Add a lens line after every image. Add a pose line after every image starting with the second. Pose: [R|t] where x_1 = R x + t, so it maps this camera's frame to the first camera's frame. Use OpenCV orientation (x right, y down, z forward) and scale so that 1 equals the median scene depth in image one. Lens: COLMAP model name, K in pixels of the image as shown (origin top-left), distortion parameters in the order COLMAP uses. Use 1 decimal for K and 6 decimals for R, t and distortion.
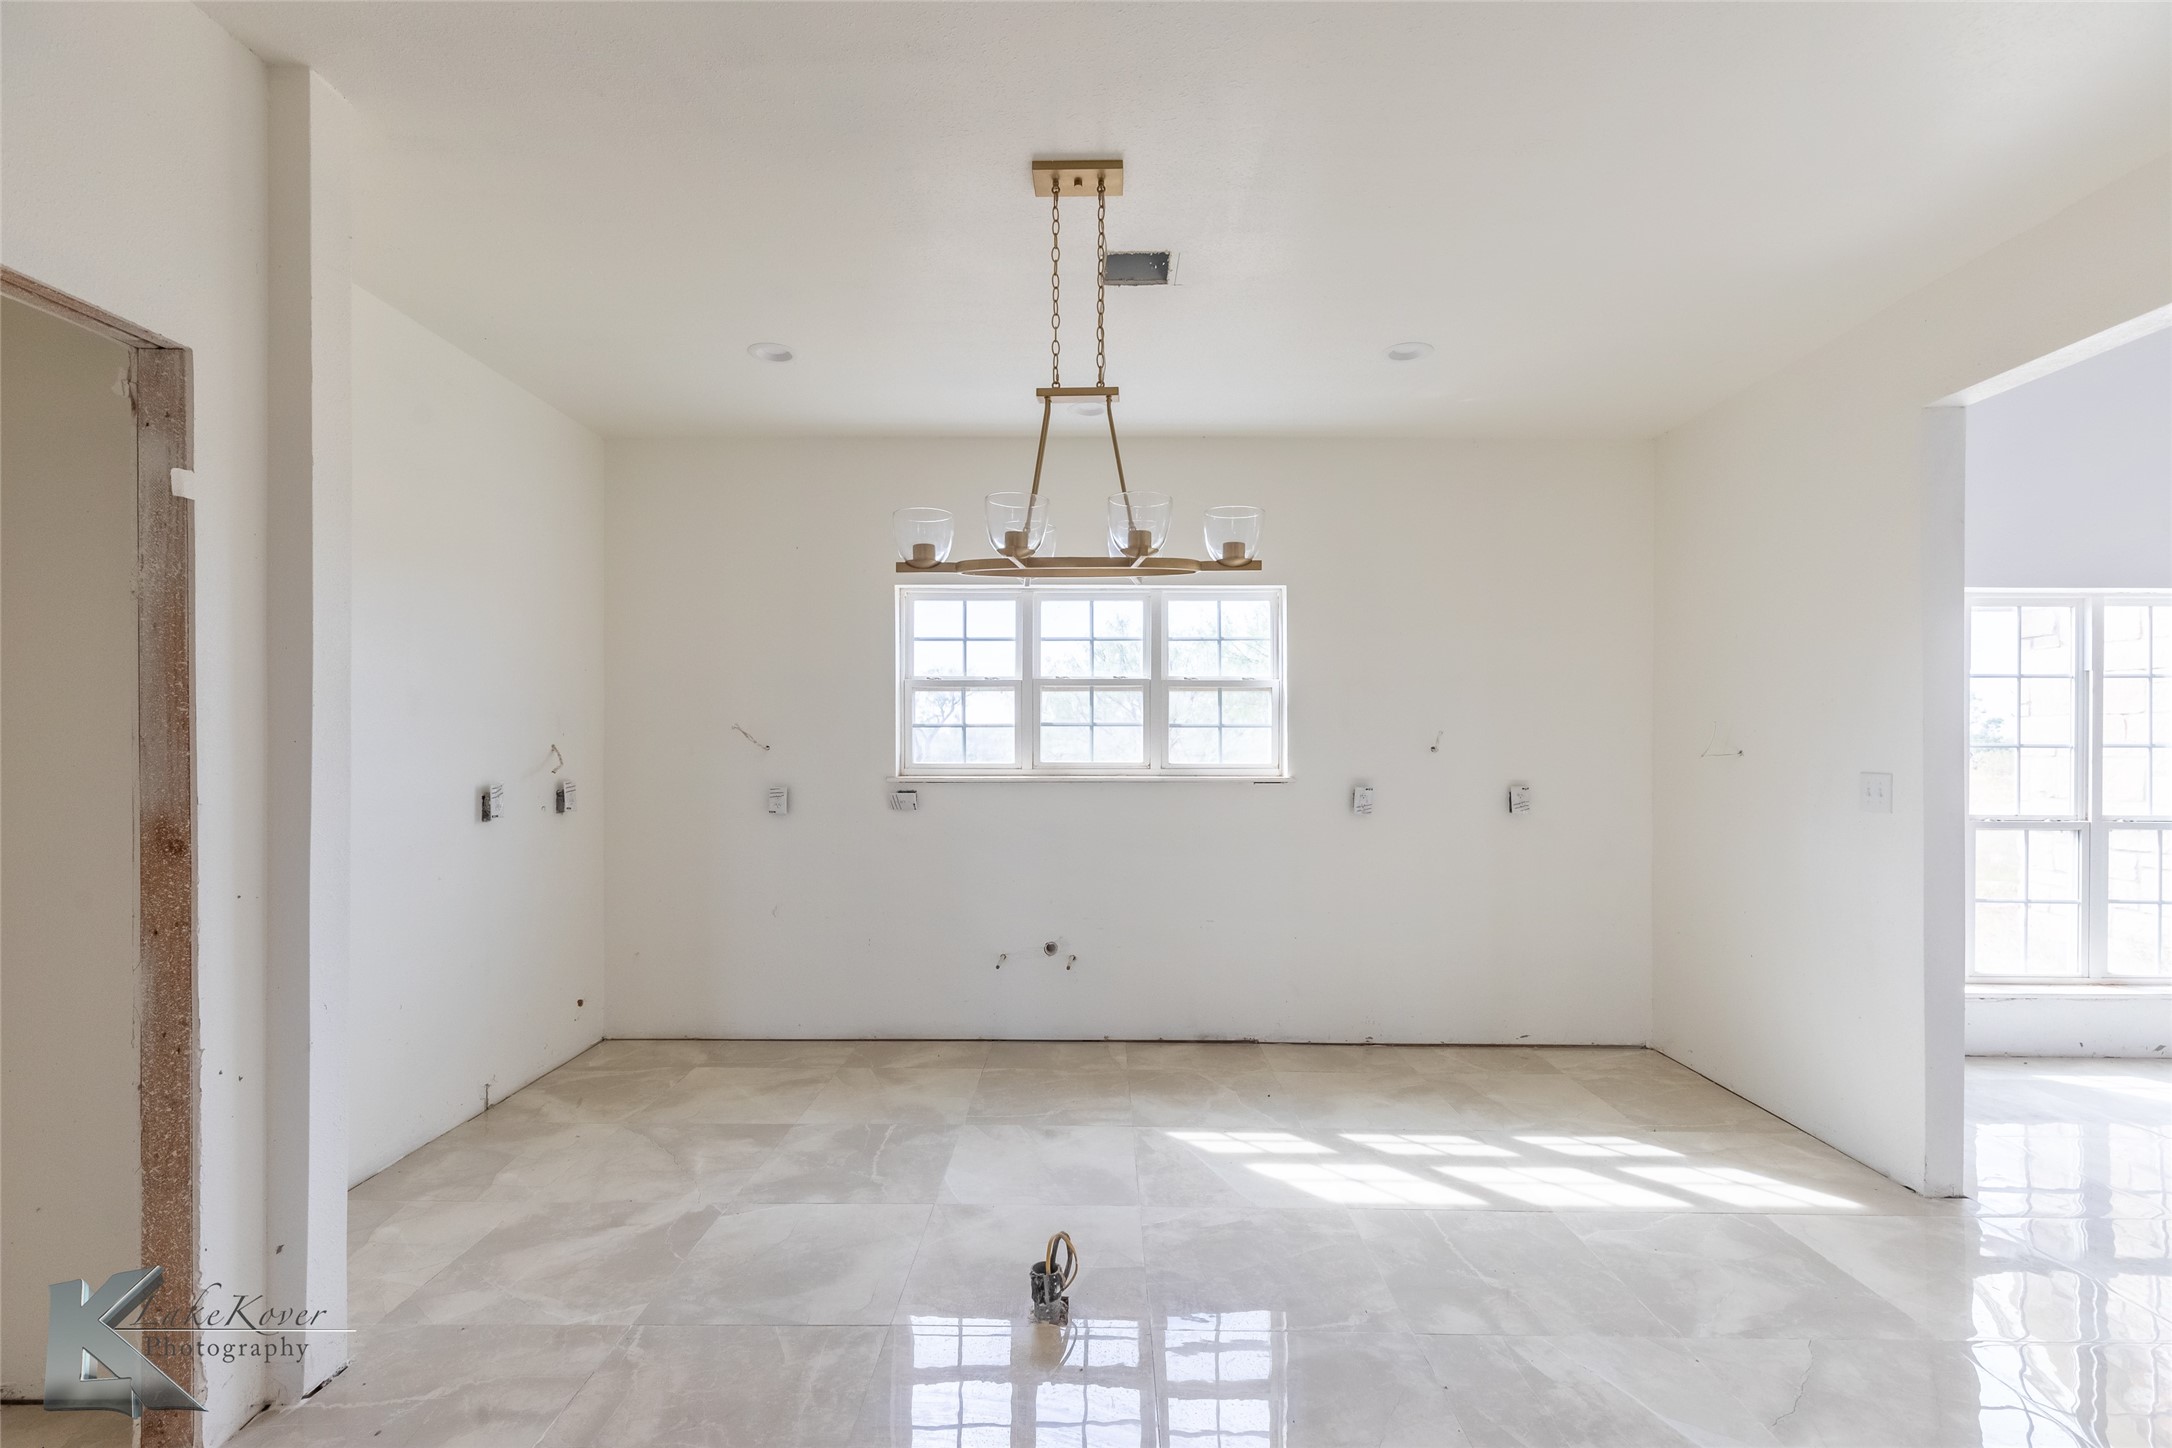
lens RADIAL K [[977.8, 0, 1086.1], [0, 977.8, 739.2], [0, 0, 1]] dist [0.004355, 0.000003]
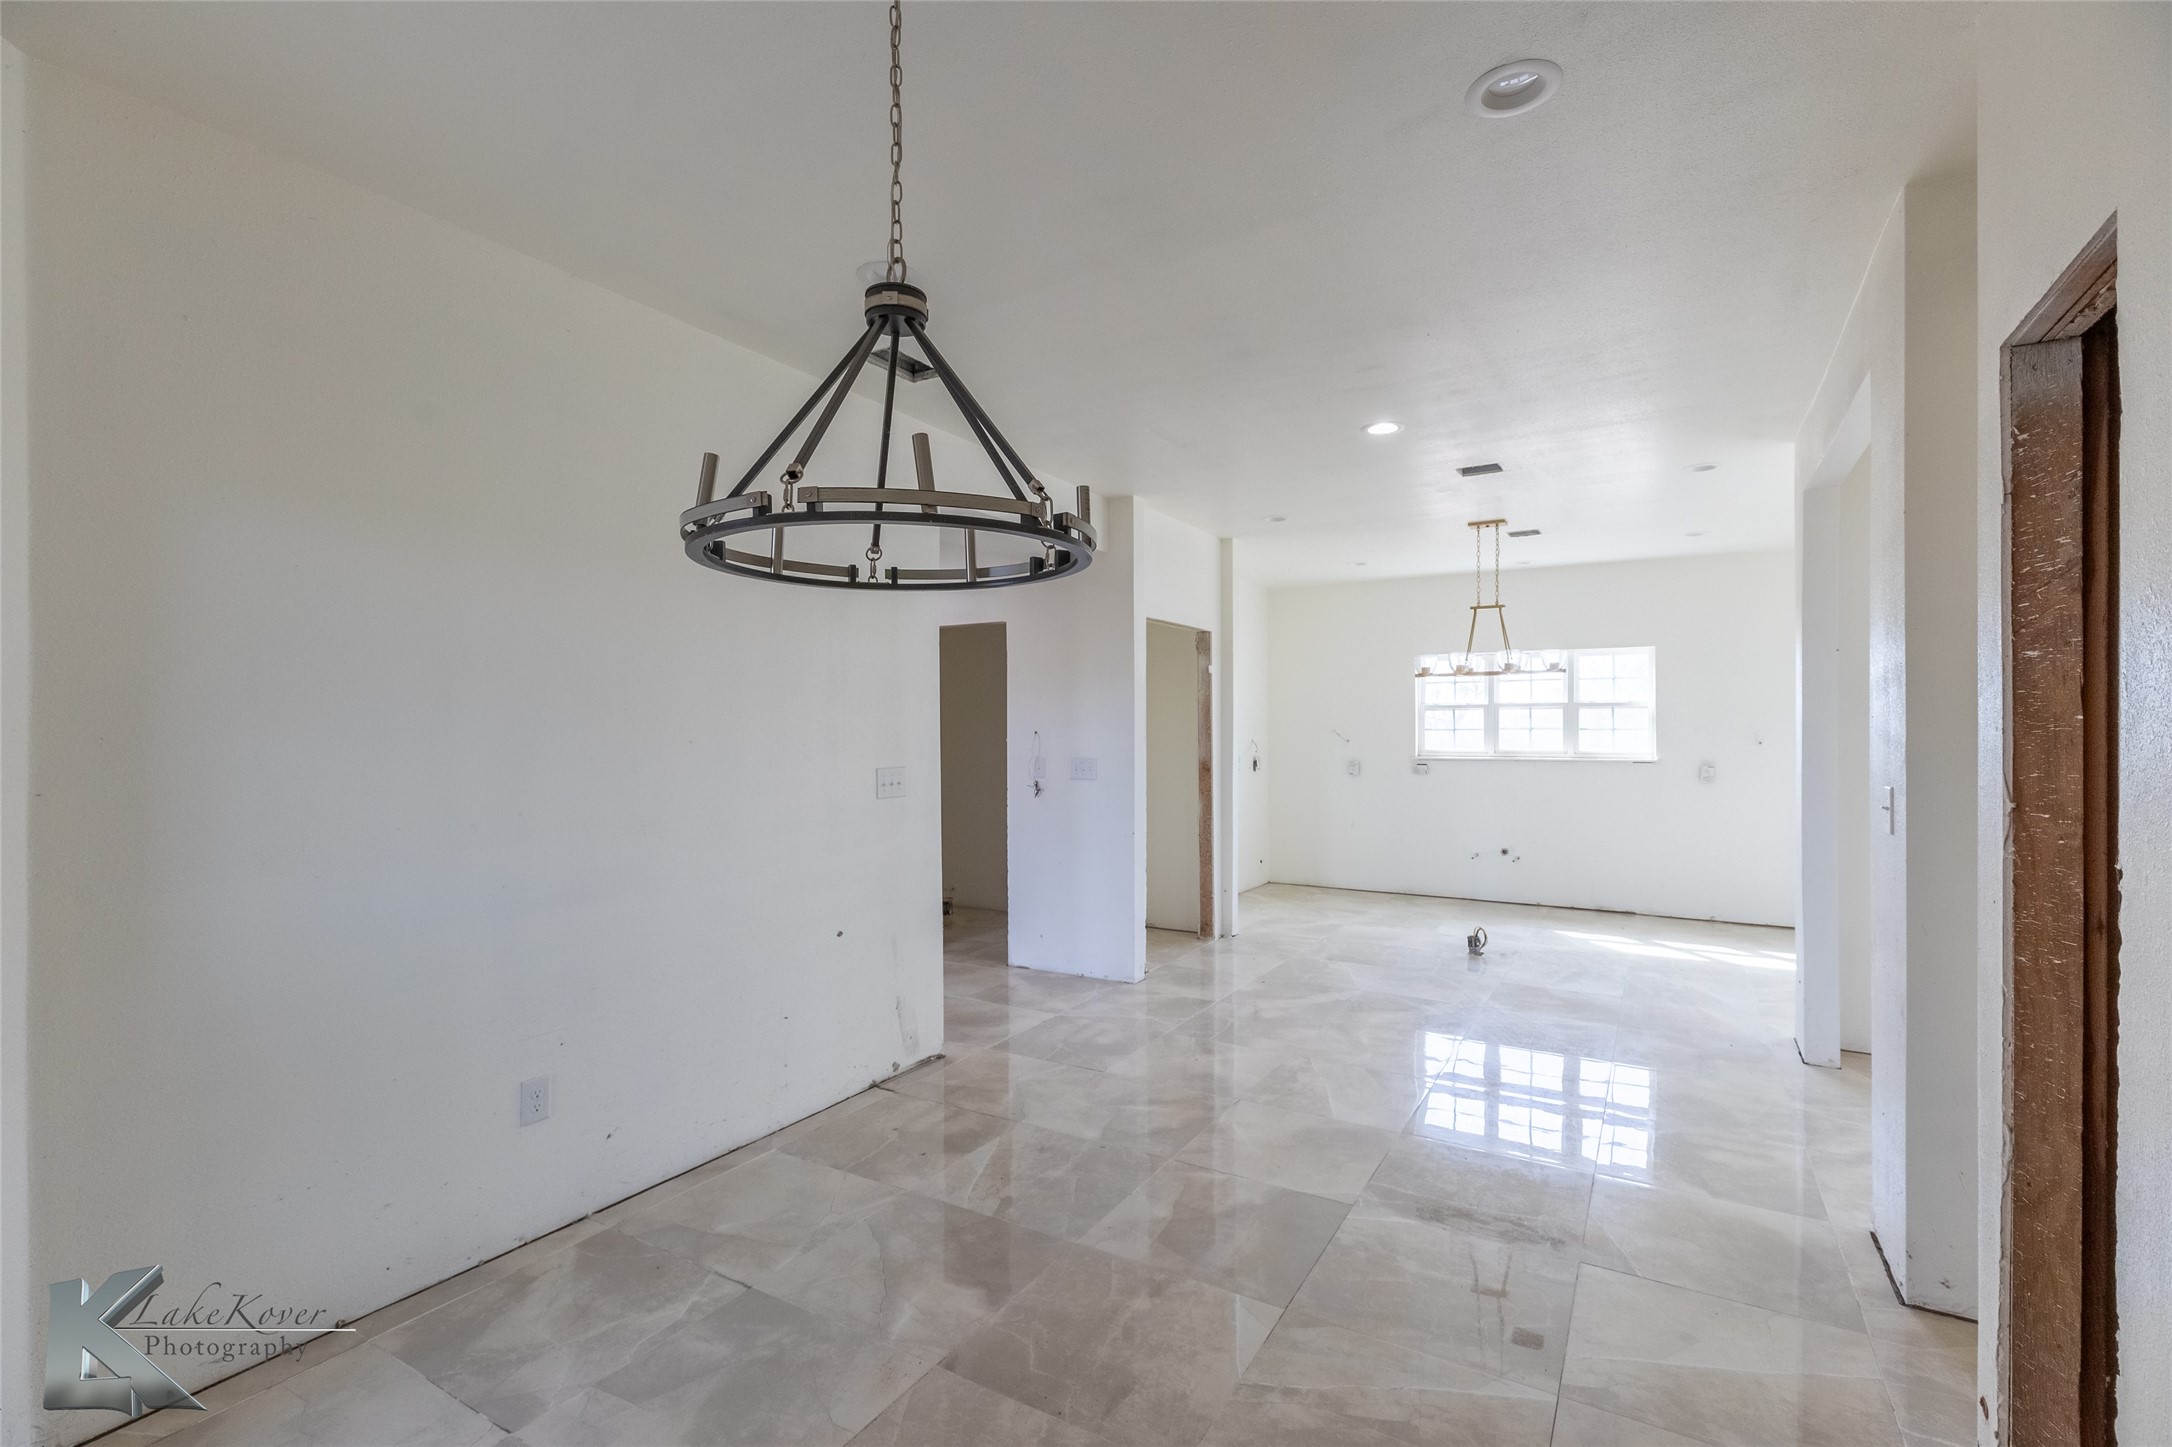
lens RADIAL K [[977.8, 0, 1086.1], [0, 977.8, 738.7], [0, 0, 1]] dist [0.004355, 0.000003]
pose [[0.868451, 0.002170, -0.495770, 0.190816], [0.002913, 0.999951, 0.009480, -0.015888], [0.495766, -0.009677, 0.868402, -0.965760]]
